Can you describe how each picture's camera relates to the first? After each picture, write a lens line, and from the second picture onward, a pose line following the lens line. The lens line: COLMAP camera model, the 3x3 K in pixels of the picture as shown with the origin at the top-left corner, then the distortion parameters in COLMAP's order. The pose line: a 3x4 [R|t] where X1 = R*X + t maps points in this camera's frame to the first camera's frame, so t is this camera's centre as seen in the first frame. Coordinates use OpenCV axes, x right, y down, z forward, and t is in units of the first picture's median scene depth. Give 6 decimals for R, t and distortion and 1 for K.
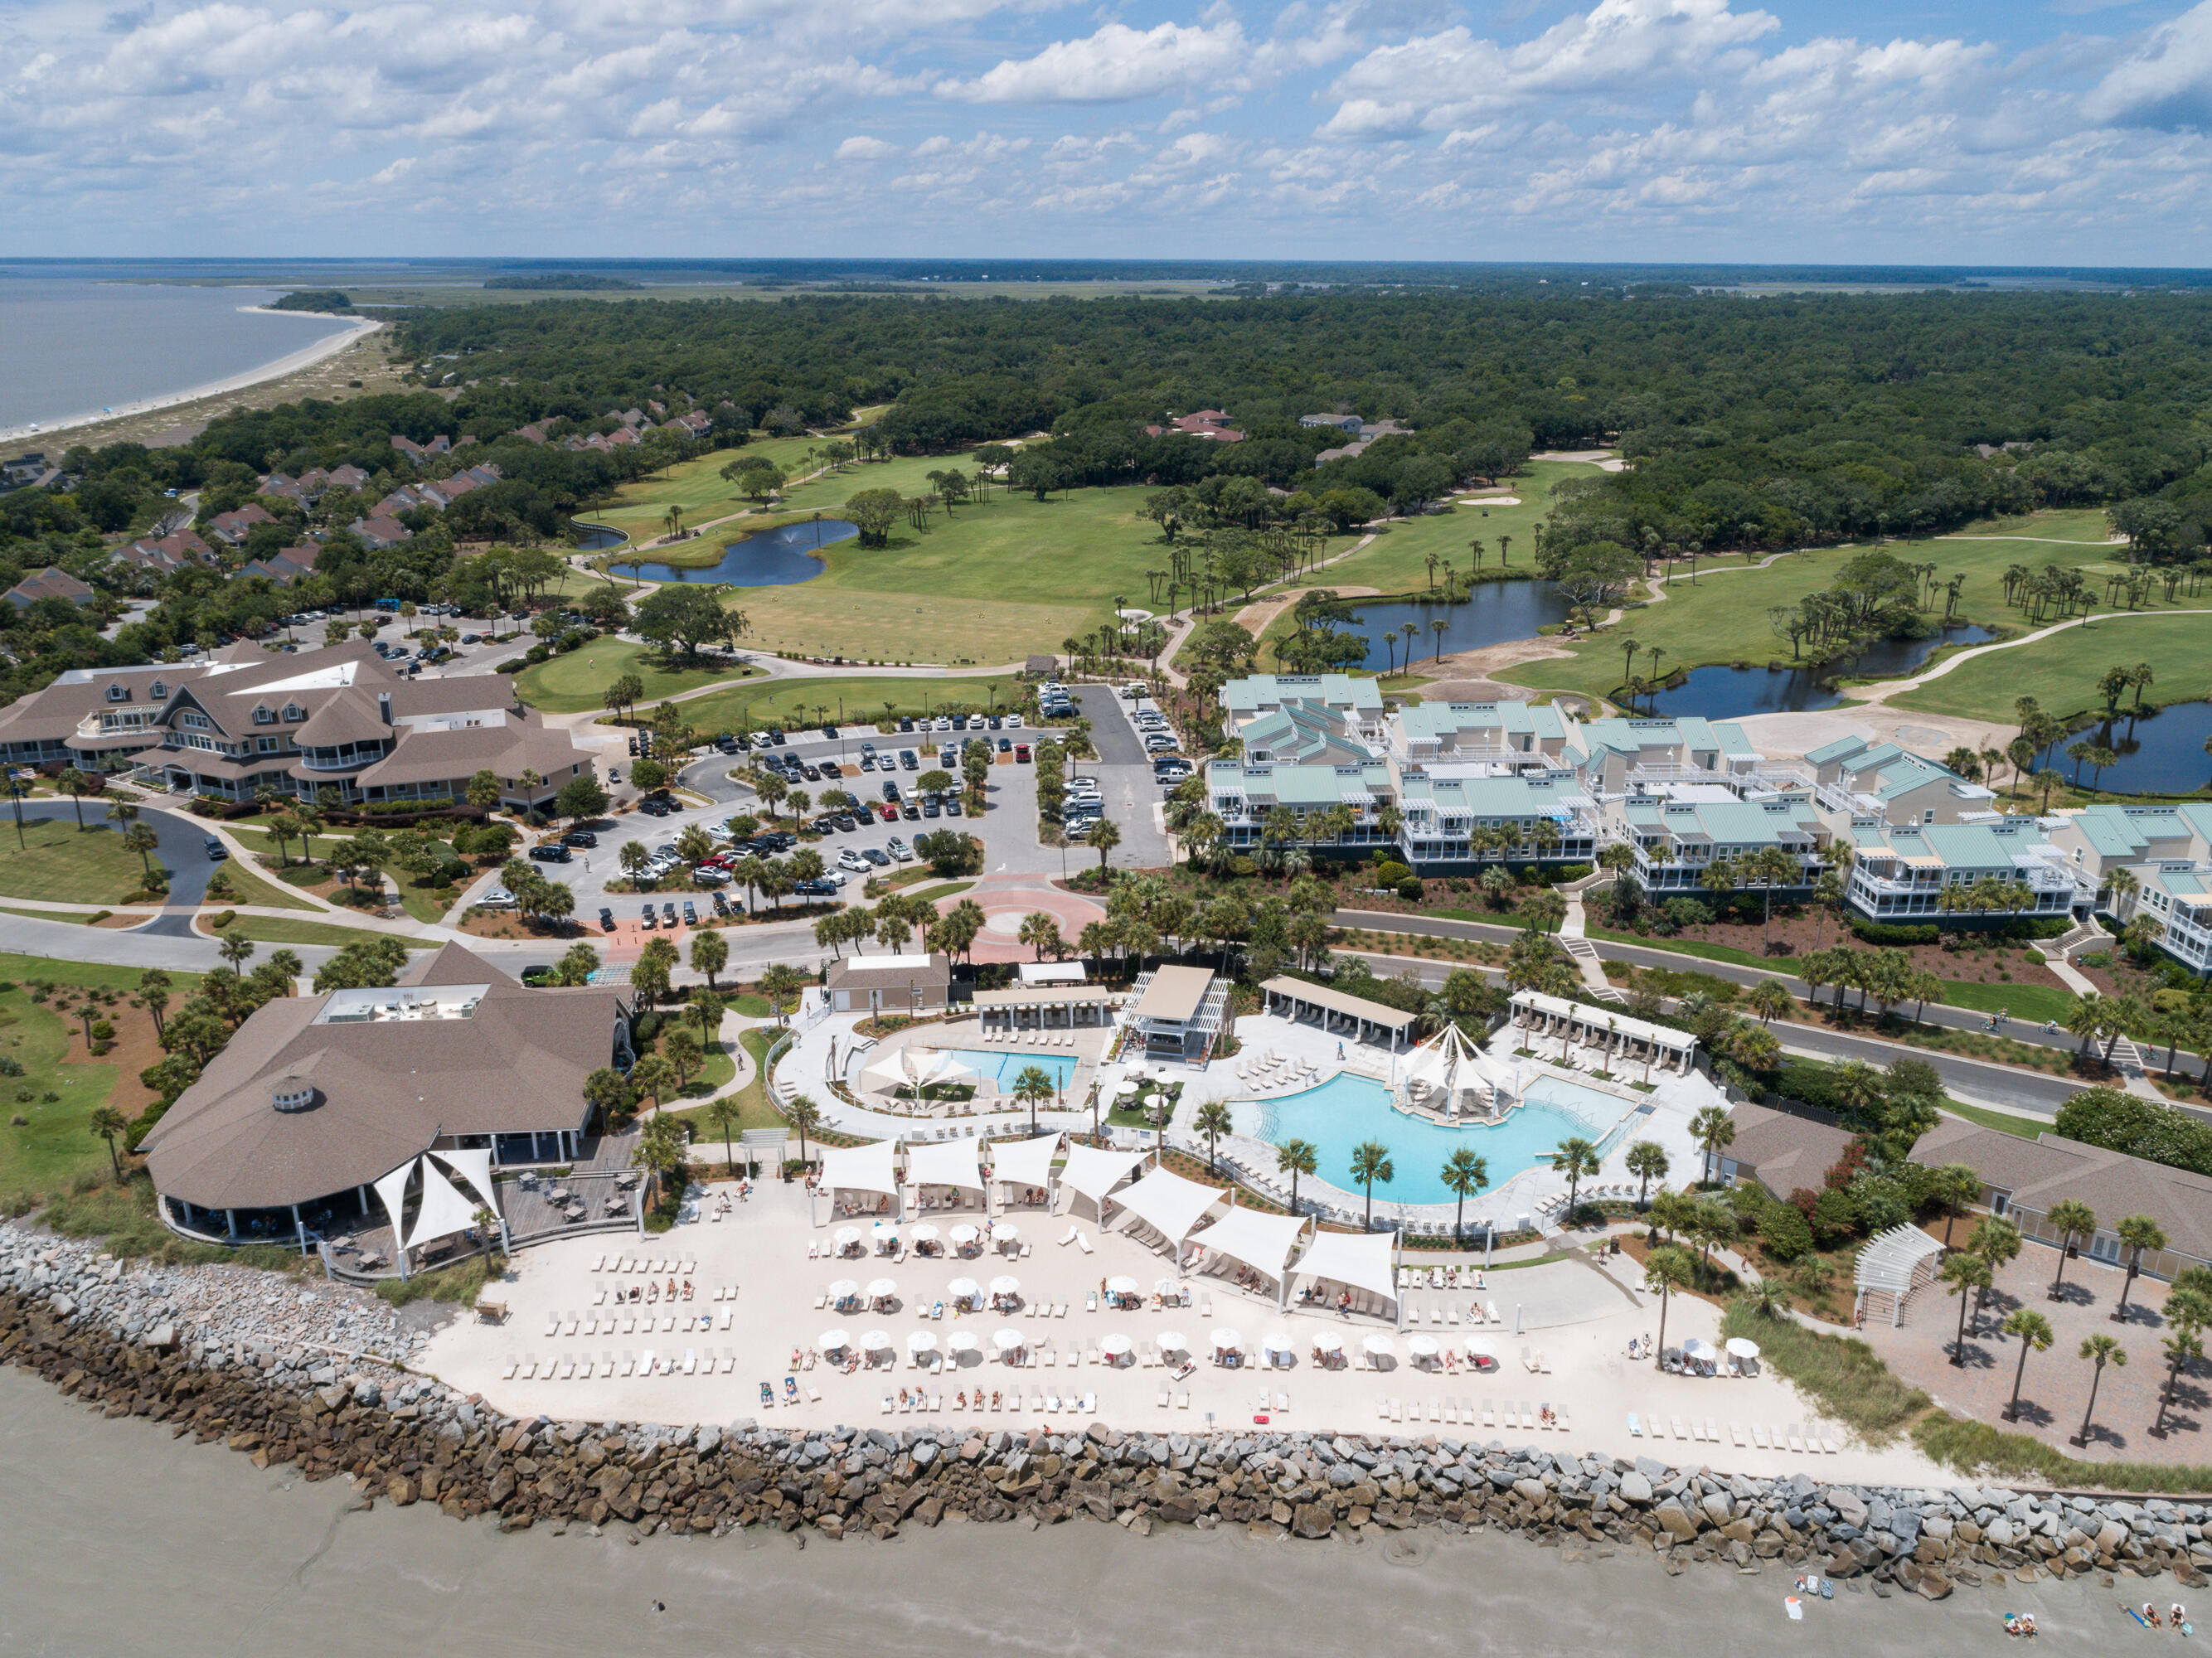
lens RADIAL K [[1743.9, 0, 1106.0], [0, 1743.9, 829.0], [0, 0, 1]] dist [-0.016193, -0.007091]
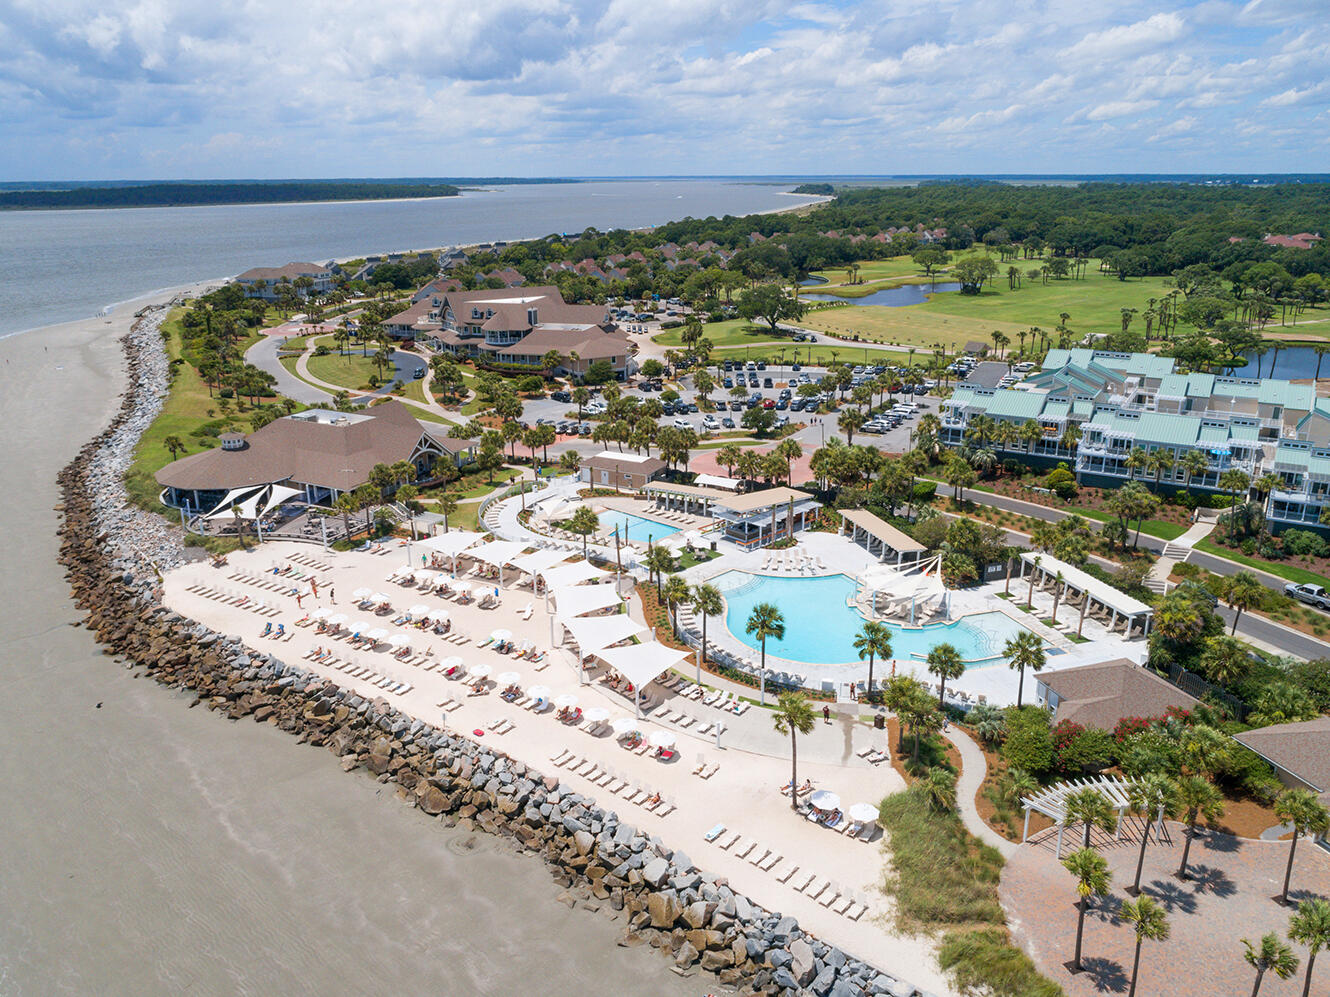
lens RADIAL K [[1048.6, 0, 665.0], [0, 1048.6, 498.5], [0, 0, 1]] dist [-0.016193, -0.007091]
pose [[0.816128, 0.160502, -0.555134, 0.420257], [-0.179296, 0.983576, 0.020783, 0.088992], [0.549352, 0.082572, 0.831501, 0.289438]]
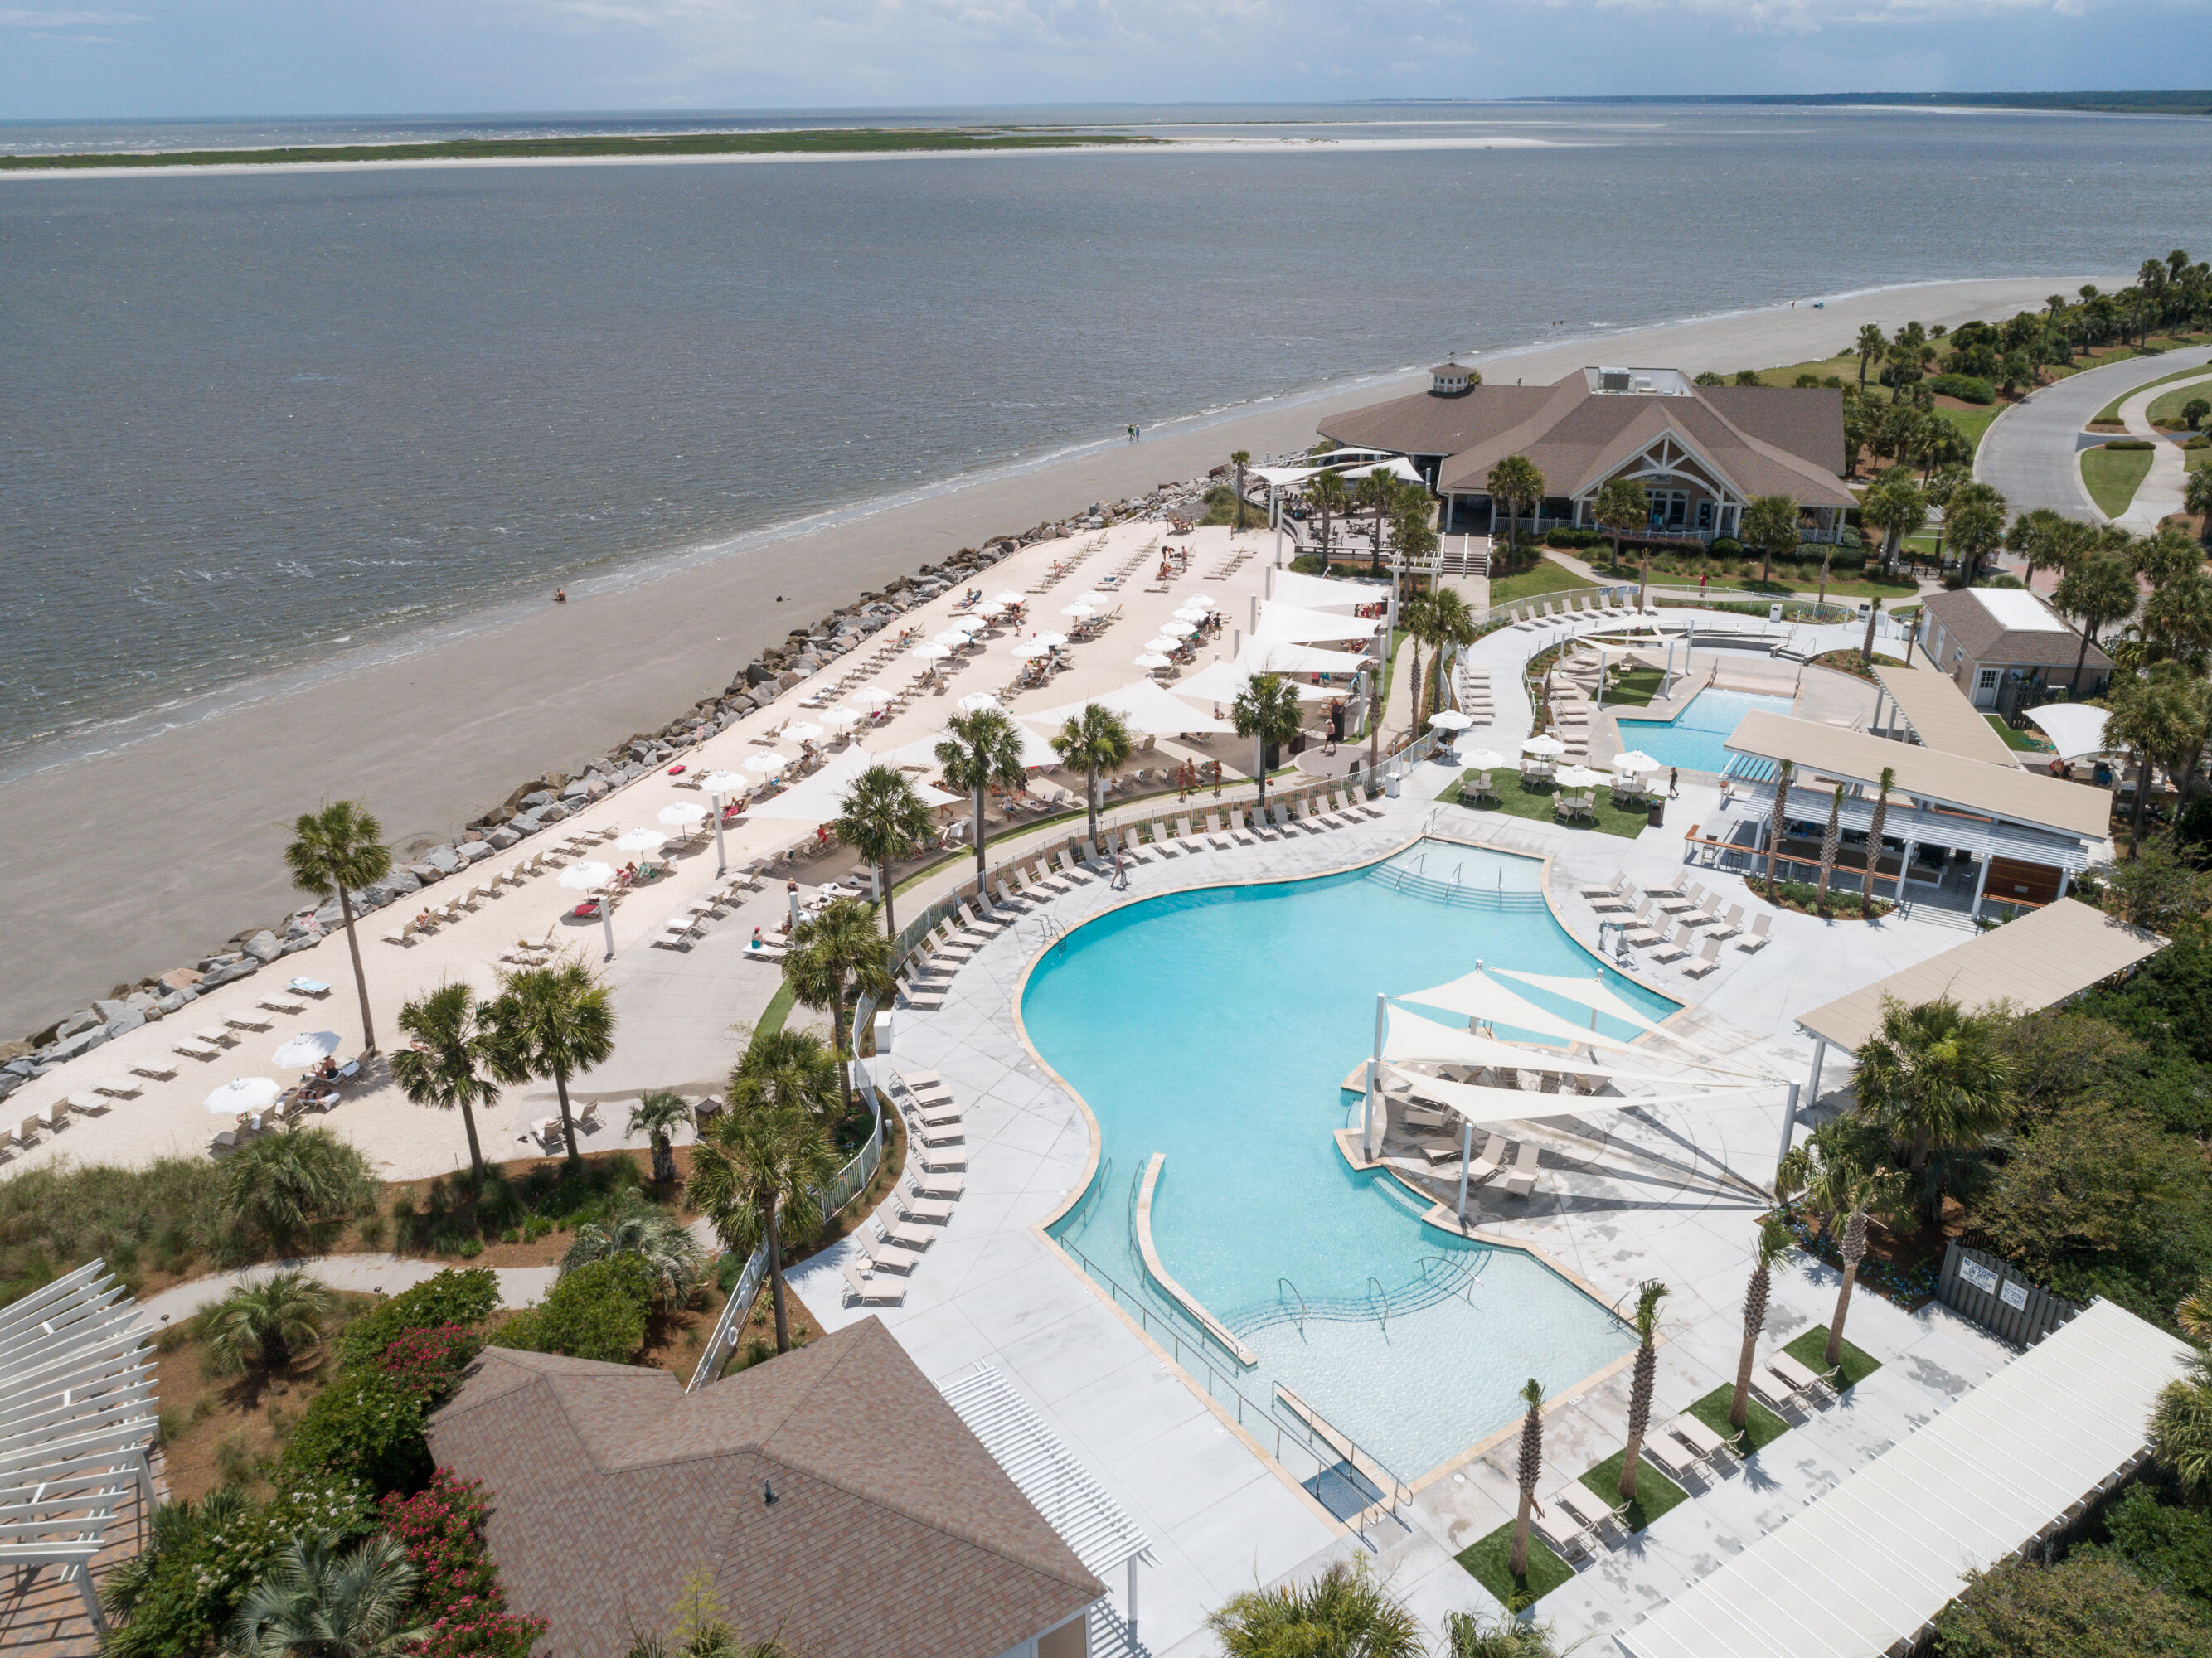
lens RADIAL K [[1743.9, 0, 1106.0], [0, 1743.9, 829.0], [0, 0, 1]] dist [-0.016193, -0.007091]
pose [[-0.365801, 0.358350, -0.858938, 0.478420], [-0.299020, 0.828719, 0.473088, -0.040745], [0.881349, 0.429896, -0.195992, 0.928038]]
